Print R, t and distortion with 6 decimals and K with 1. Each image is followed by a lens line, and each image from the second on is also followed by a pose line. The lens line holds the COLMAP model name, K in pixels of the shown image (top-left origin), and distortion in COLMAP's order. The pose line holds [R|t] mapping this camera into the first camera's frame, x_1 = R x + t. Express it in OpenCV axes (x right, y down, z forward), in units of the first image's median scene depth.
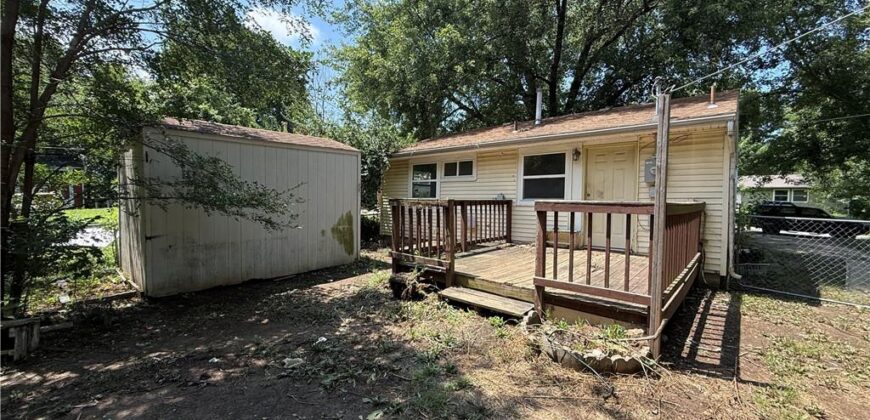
lens RADIAL K [[340.6, 0, 435.0], [0, 340.6, 210.0], [0, 0, 1]] dist [0.000554, 0.000038]
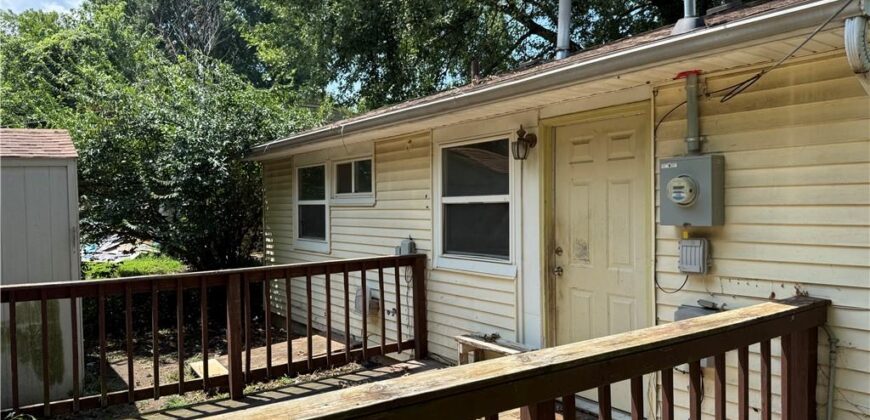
lens RADIAL K [[633.5, 0, 435.0], [0, 633.5, 210.0], [0, 0, 1]] dist [0.091729, 0.000365]
pose [[0.971029, -0.020223, -0.238106, 0.425399], [0.013581, 0.999472, -0.029503, -0.061382], [0.238577, 0.025415, 0.970791, 0.264663]]
